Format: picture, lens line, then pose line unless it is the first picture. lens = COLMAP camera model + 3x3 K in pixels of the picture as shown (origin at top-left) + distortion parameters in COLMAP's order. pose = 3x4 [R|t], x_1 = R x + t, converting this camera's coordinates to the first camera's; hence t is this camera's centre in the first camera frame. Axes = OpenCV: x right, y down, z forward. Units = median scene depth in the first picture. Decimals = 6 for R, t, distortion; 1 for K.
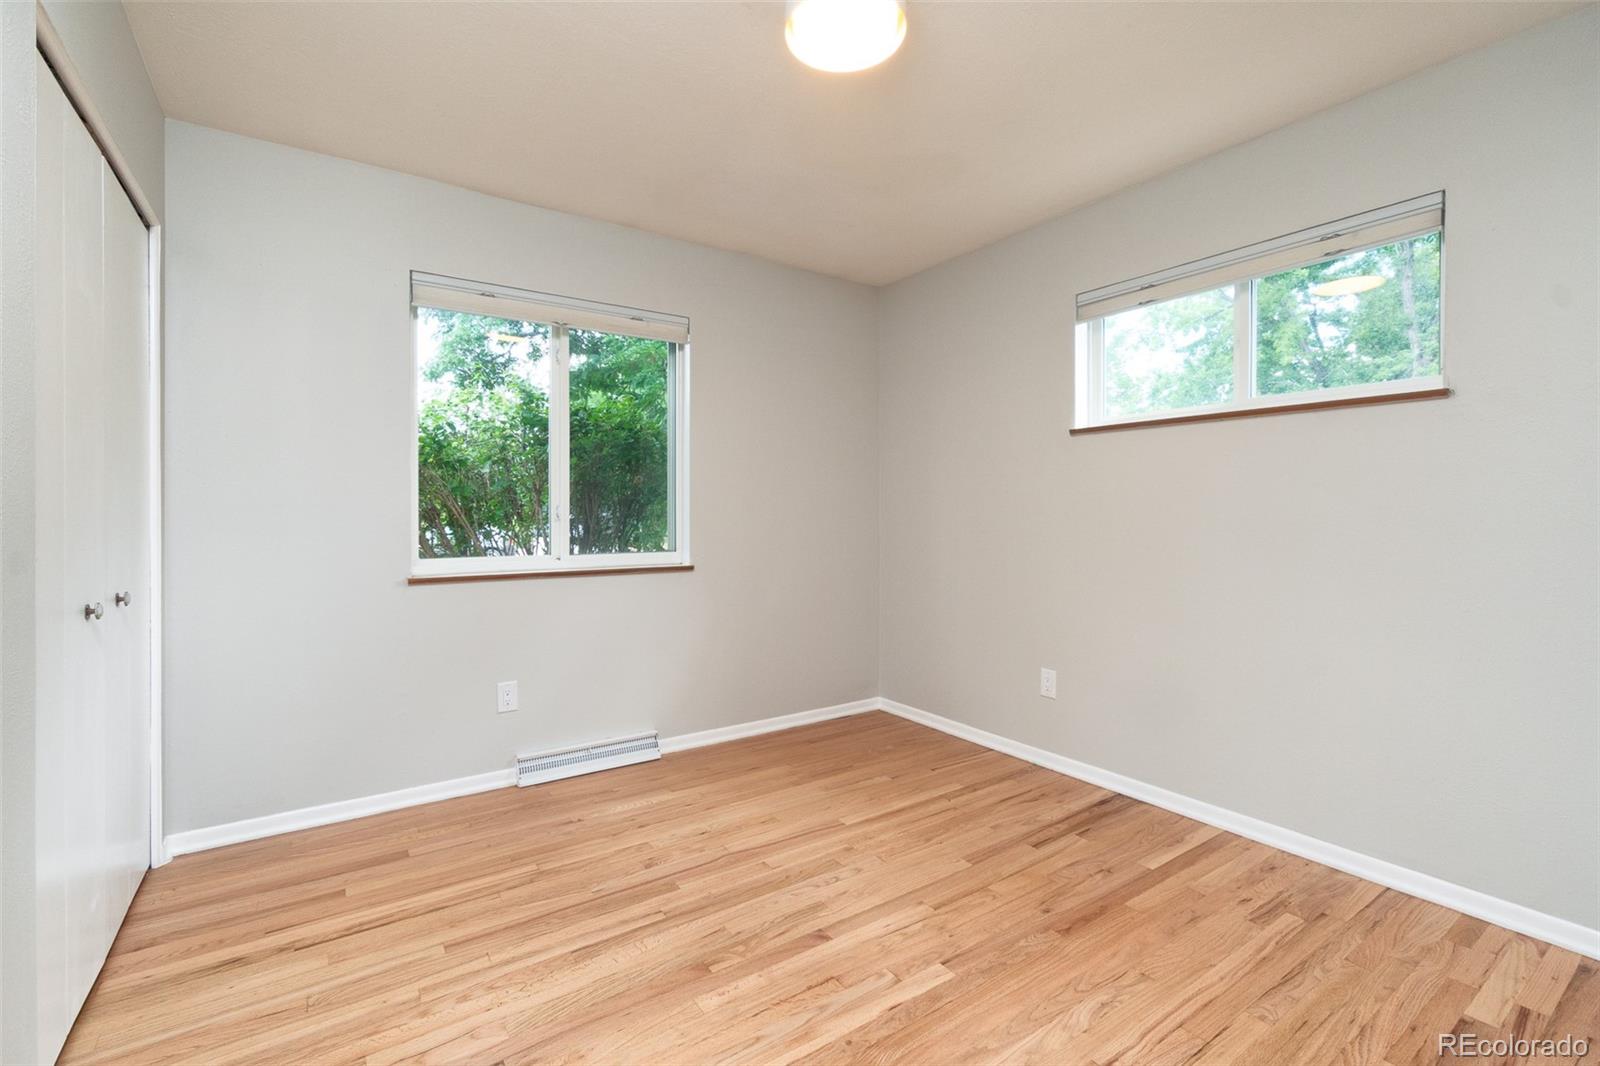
lens RADIAL K [[709.7, 0, 784.1], [0, 709.7, 529.9], [0, 0, 1]] dist [-0.005355, 0.002404]
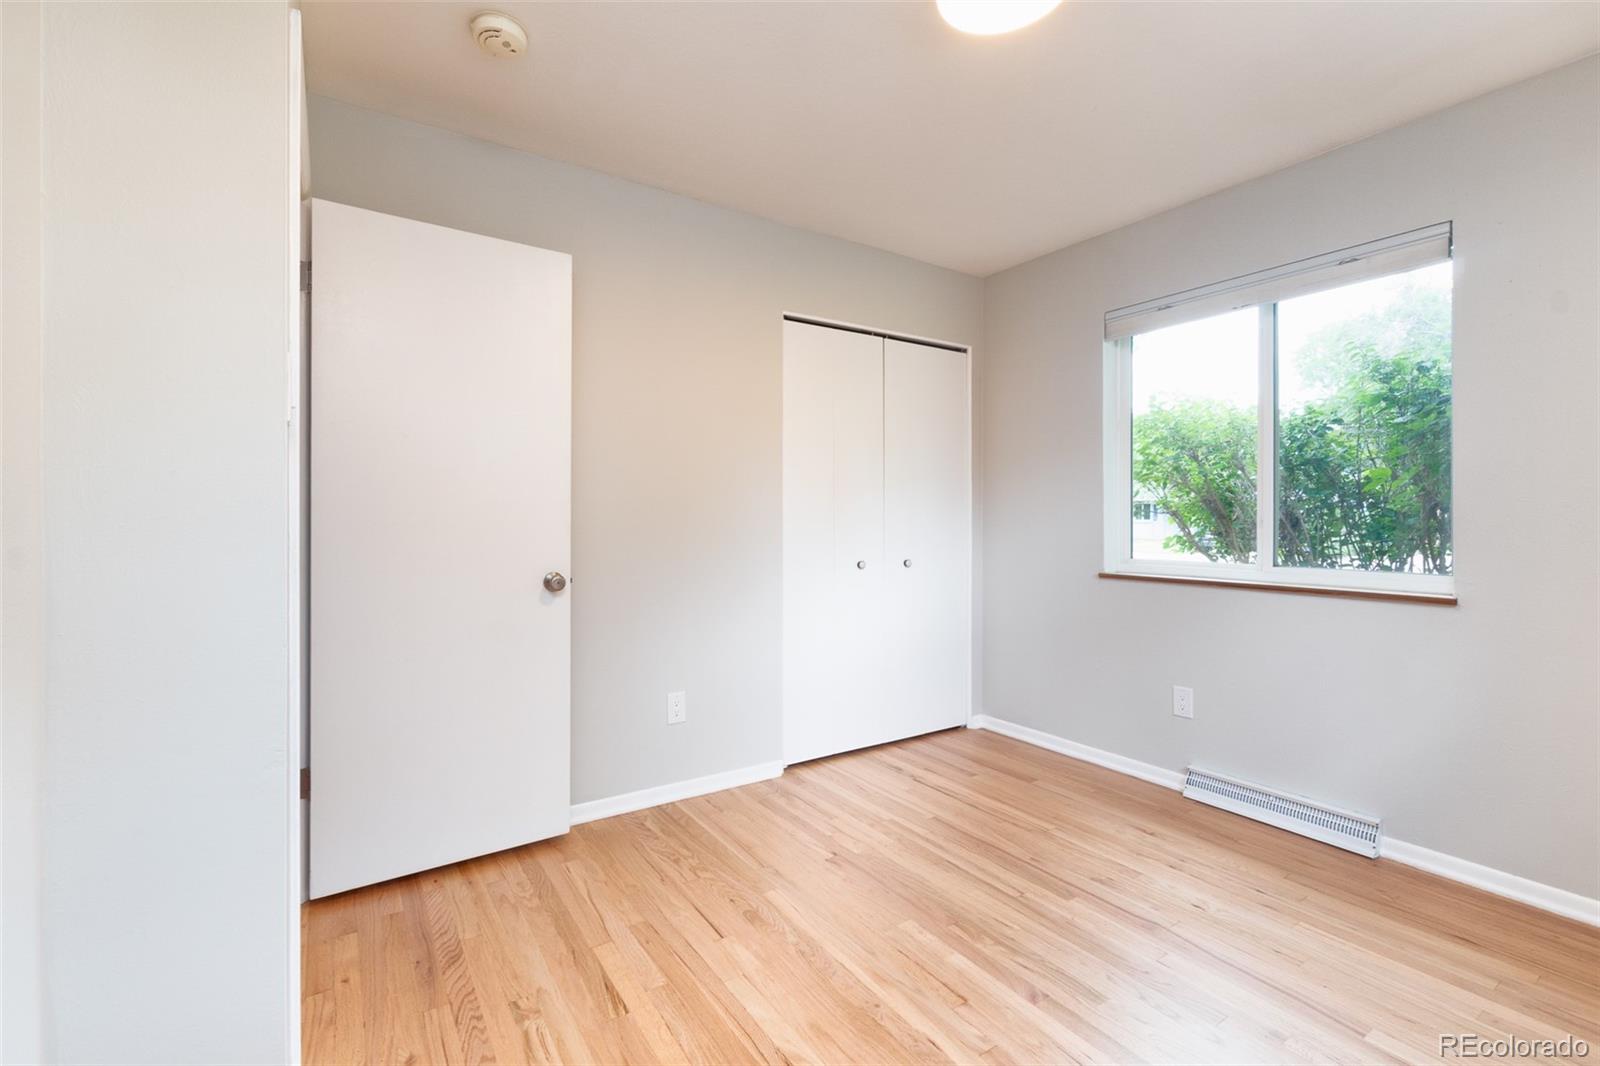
lens RADIAL K [[709.7, 0, 784.4], [0, 709.7, 522.8], [0, 0, 1]] dist [-0.005355, 0.002404]
pose [[-0.038413, 0.003804, -0.999255, 0.769879], [-0.024644, 0.999685, 0.004753, -0.009337], [0.998958, 0.024808, -0.038308, 0.578273]]
